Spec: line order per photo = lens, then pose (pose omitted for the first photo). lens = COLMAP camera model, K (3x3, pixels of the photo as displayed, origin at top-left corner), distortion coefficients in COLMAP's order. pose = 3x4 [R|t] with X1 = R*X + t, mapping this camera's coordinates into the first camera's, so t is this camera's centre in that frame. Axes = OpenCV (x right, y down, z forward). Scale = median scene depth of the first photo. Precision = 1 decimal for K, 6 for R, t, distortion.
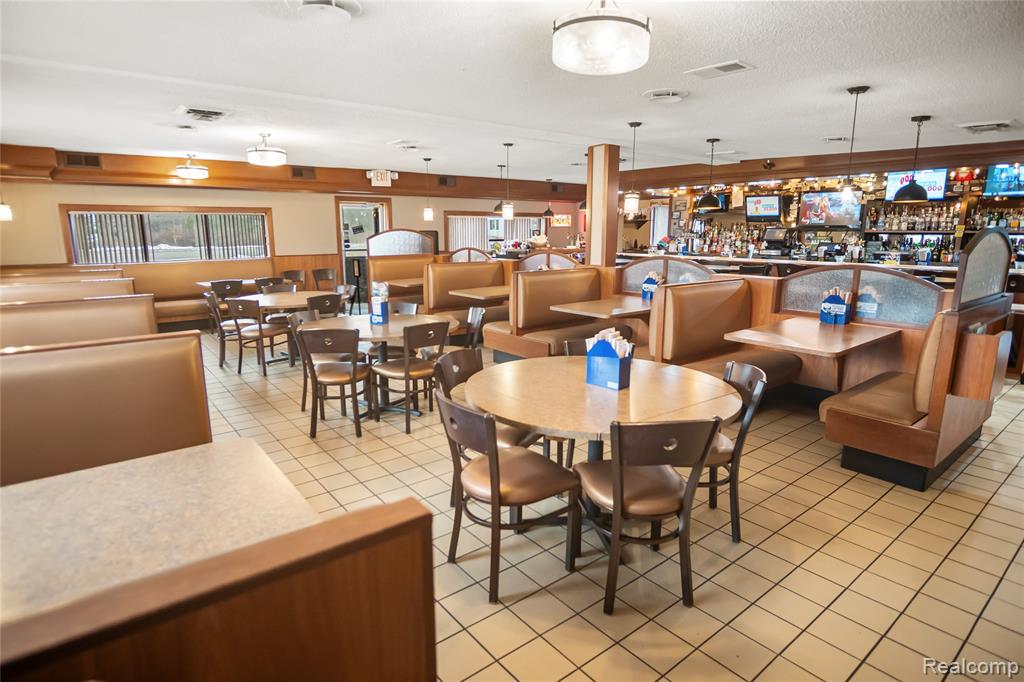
lens RADIAL K [[548.4, 0, 510.7], [0, 548.4, 341.4], [0, 0, 1]] dist [-0.028131, 0.001100]
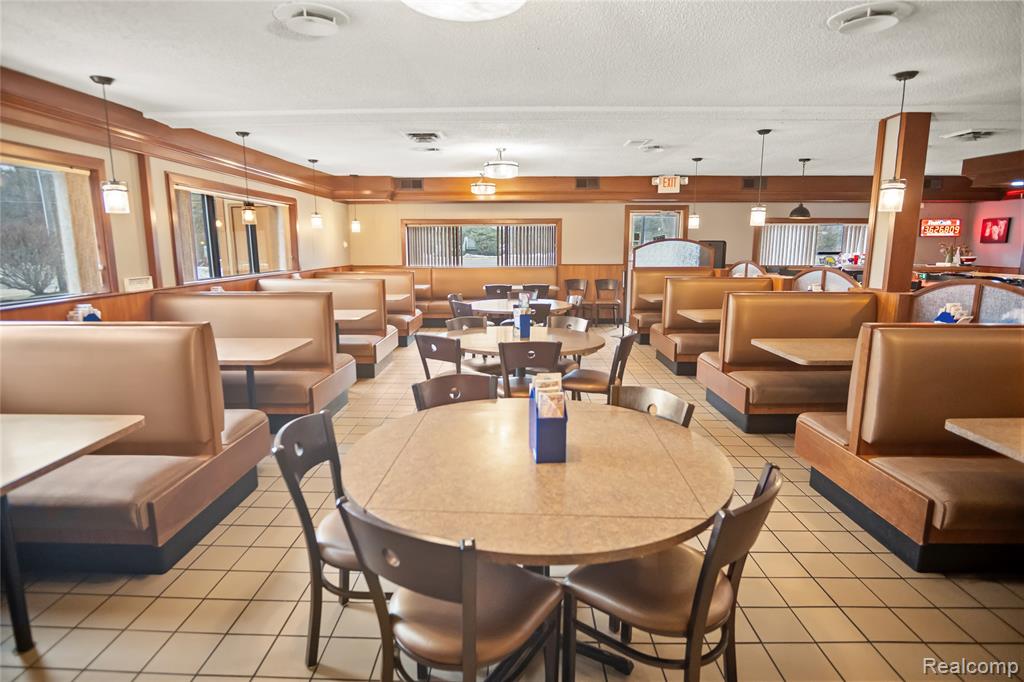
lens RADIAL K [[548.4, 0, 508.9], [0, 548.4, 340.9], [0, 0, 1]] dist [-0.028131, 0.001100]
pose [[0.767214, 0.111192, -0.631679, 0.199505], [-0.124694, 0.991925, 0.023156, -0.026067], [0.629153, 0.061001, 0.774884, 0.147540]]
